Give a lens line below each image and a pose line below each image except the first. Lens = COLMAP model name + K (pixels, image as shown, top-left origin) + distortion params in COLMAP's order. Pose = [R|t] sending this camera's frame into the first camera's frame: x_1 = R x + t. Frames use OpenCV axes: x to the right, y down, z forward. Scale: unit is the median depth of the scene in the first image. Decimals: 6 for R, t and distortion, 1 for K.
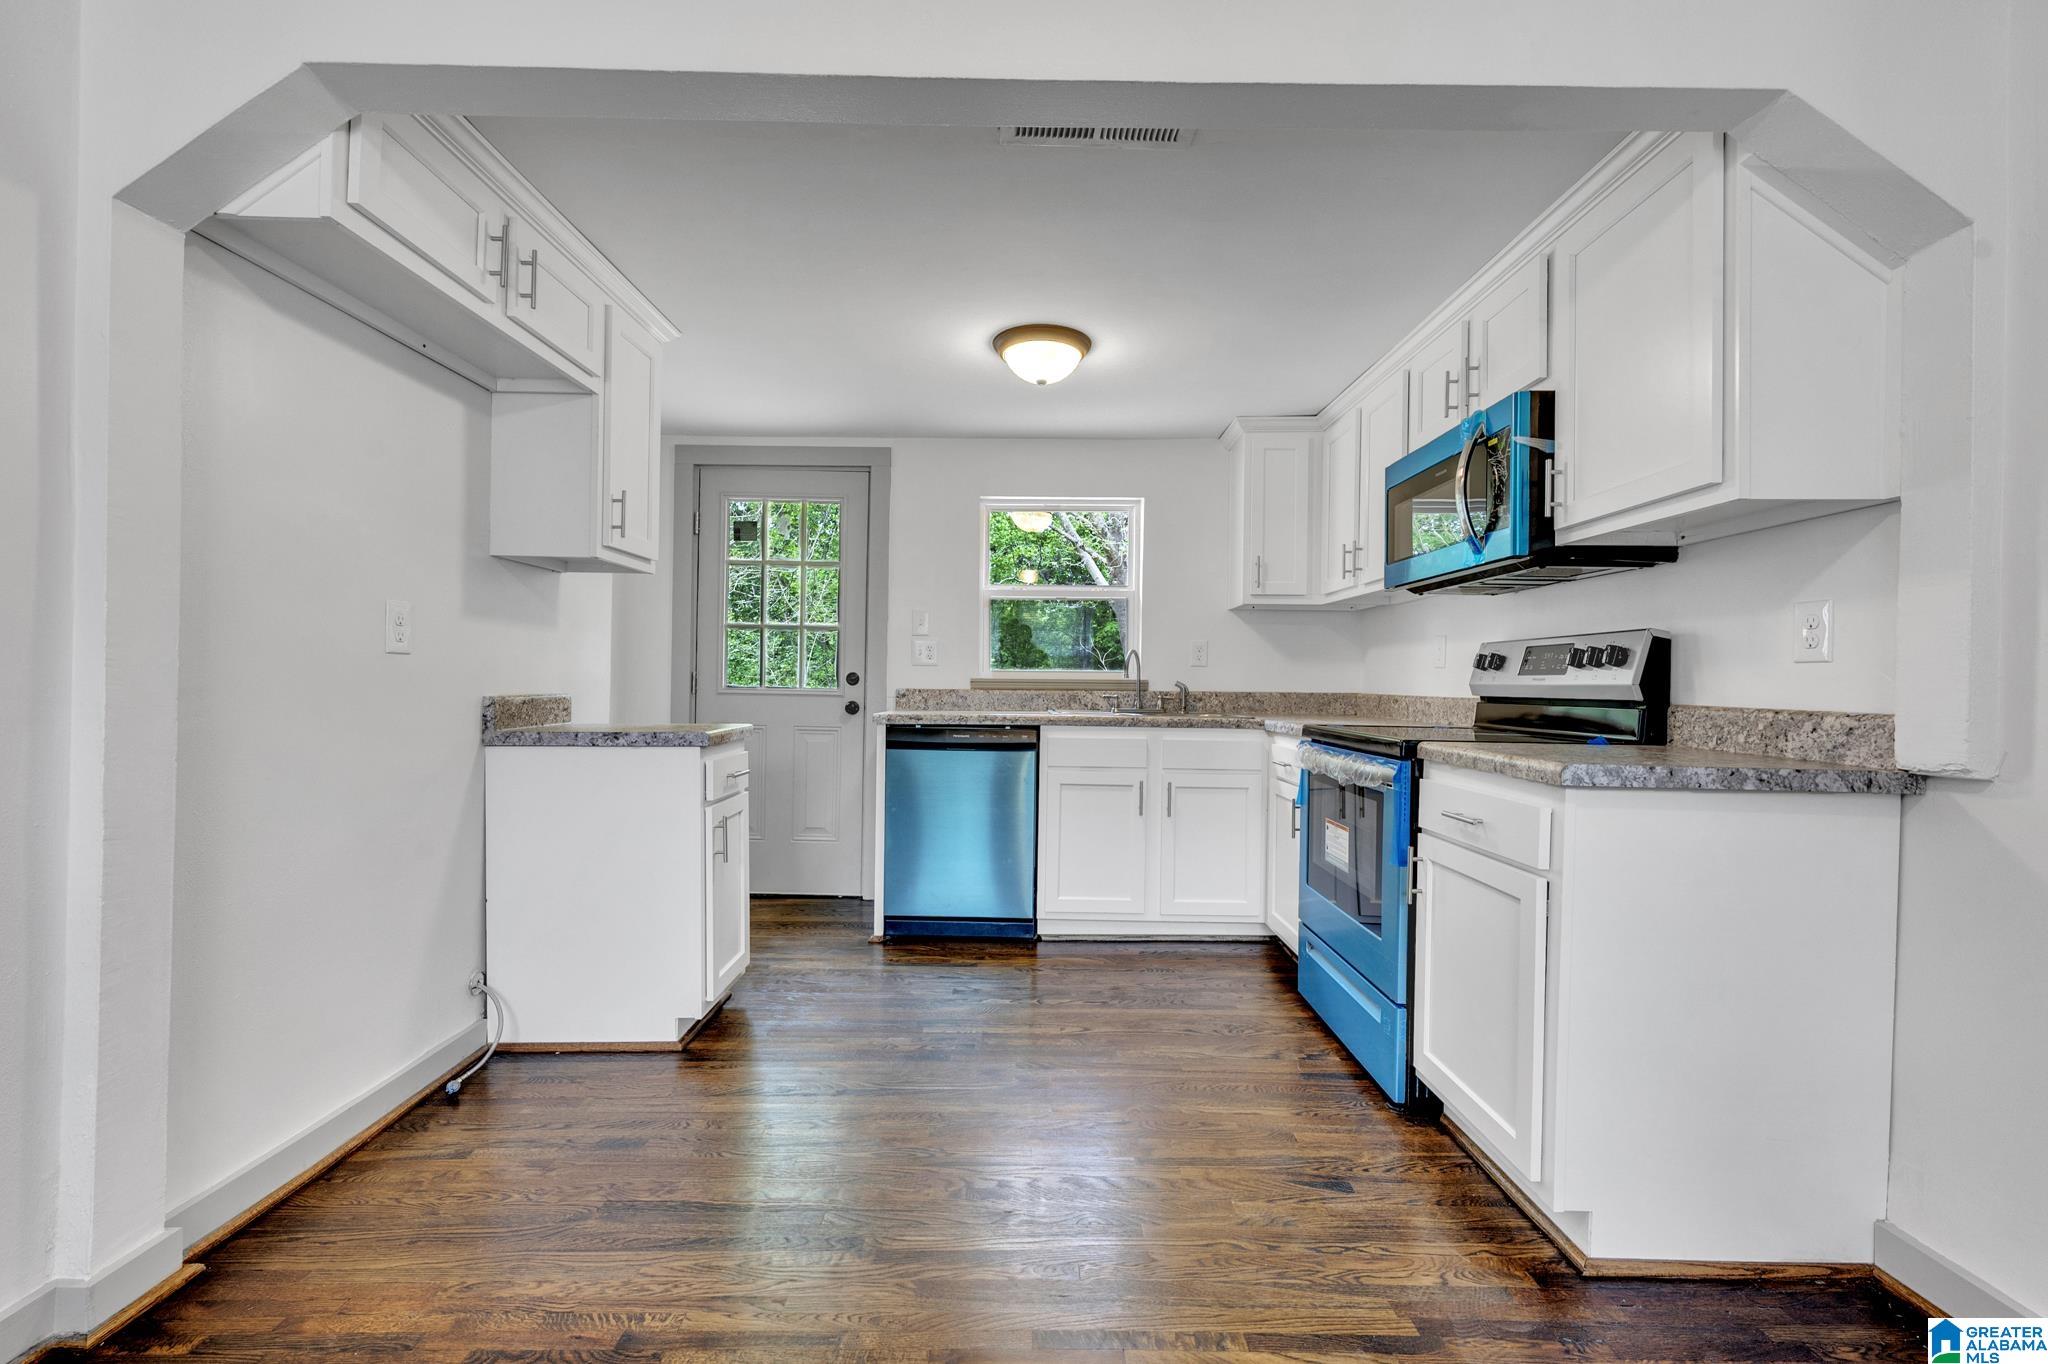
lens RADIAL K [[841.1, 0, 1041.5], [0, 841.1, 686.8], [0, 0, 1]] dist [0.001339, 0.000185]
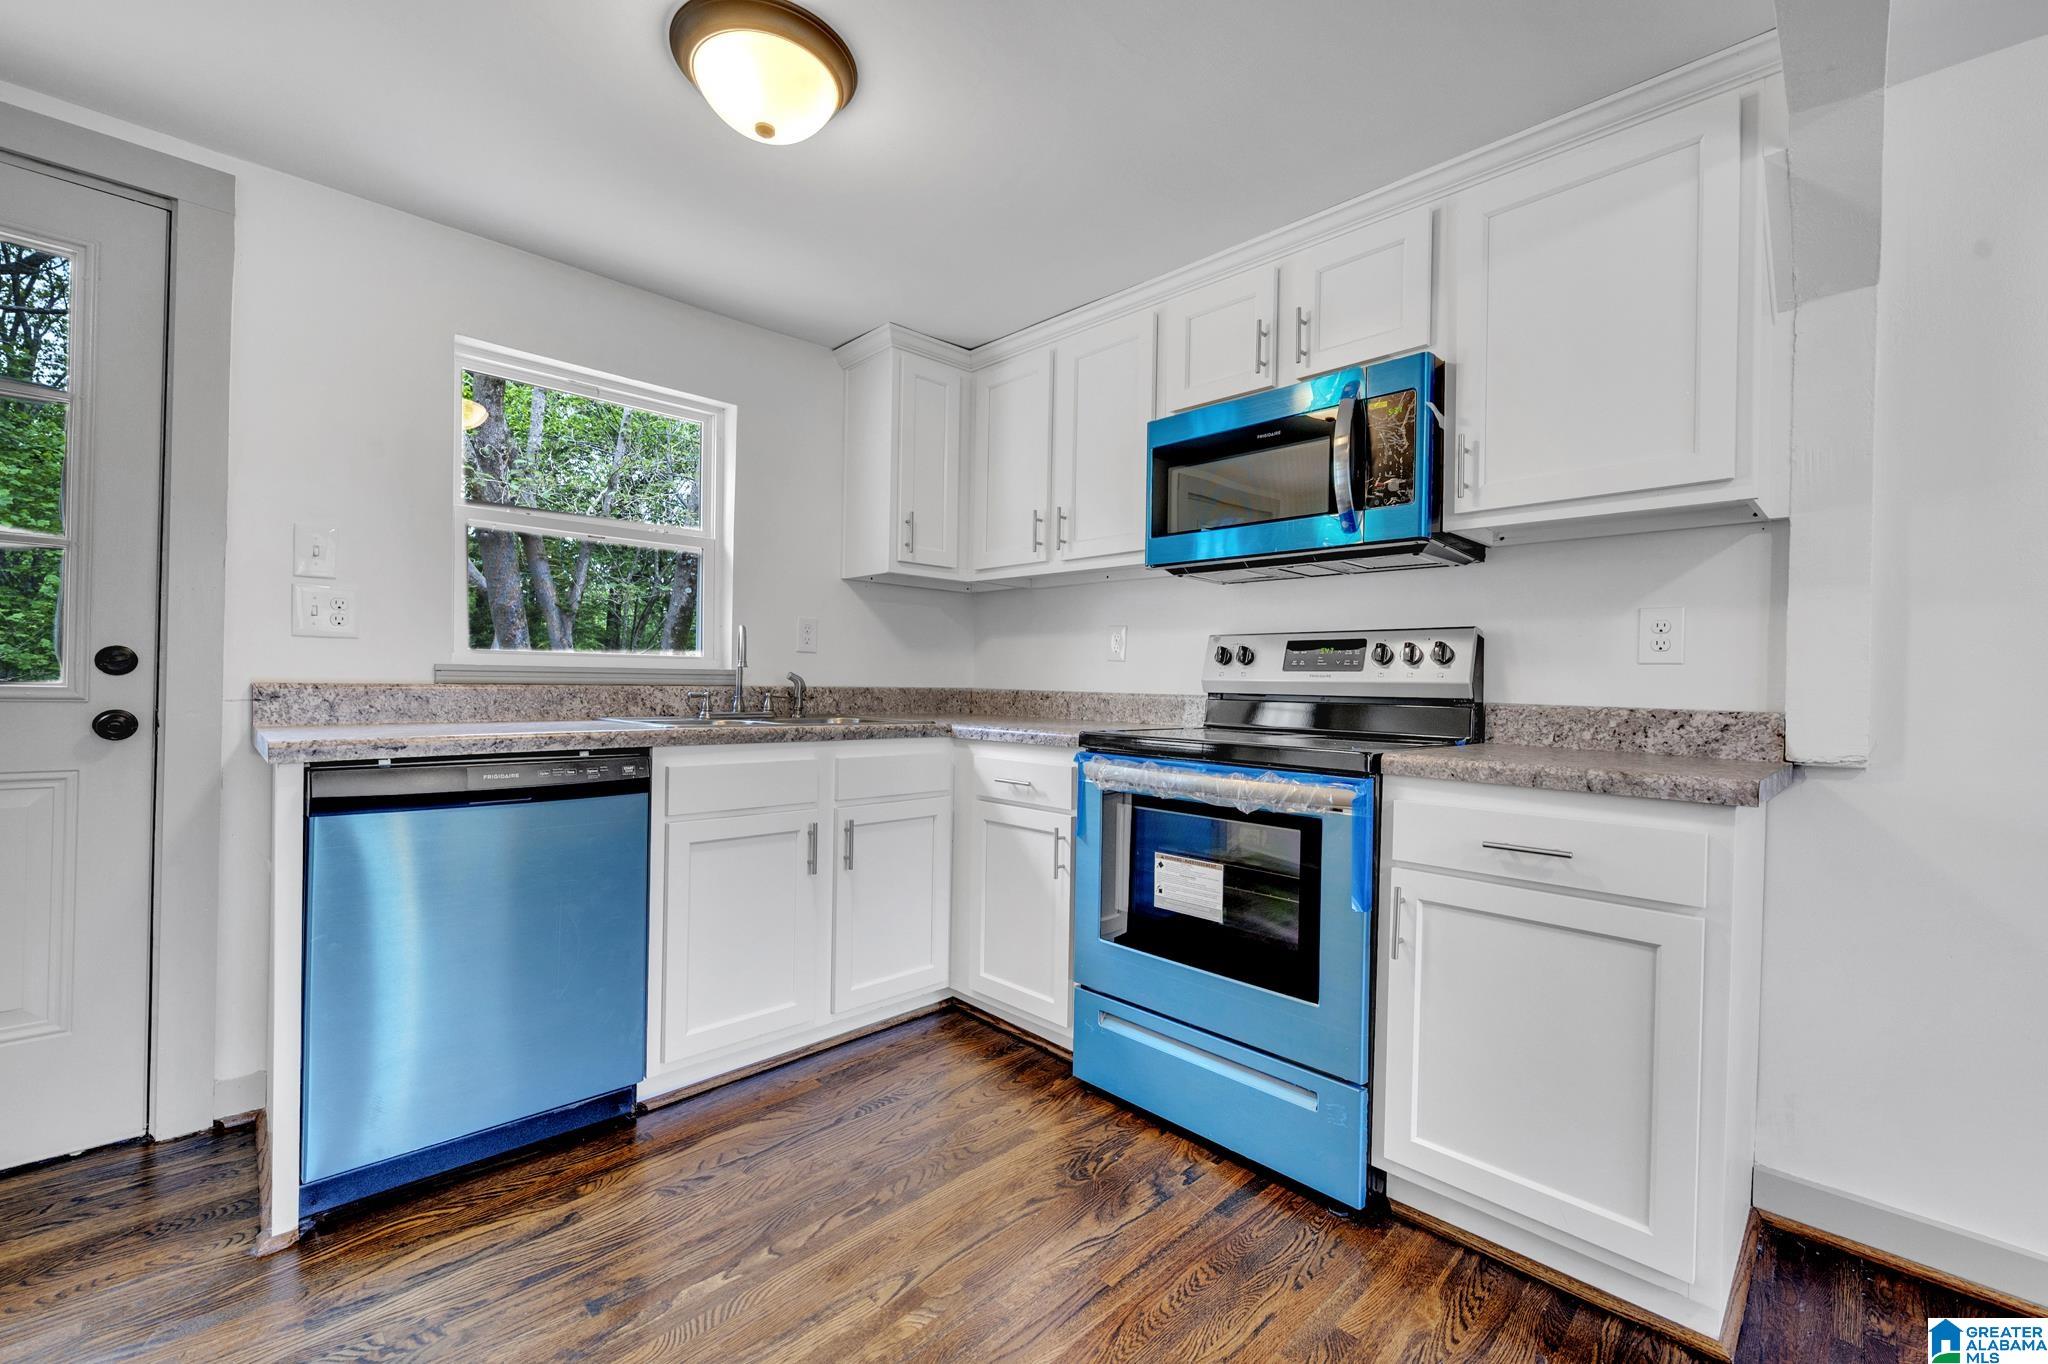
lens RADIAL K [[841.1, 0, 1041.5], [0, 841.1, 686.8], [0, 0, 1]] dist [0.001339, 0.000185]
pose [[0.723560, -0.002187, 0.690258, -0.210900], [-0.005635, 0.999943, 0.009075, -0.002610], [-0.690239, -0.010456, 0.723506, 0.395352]]
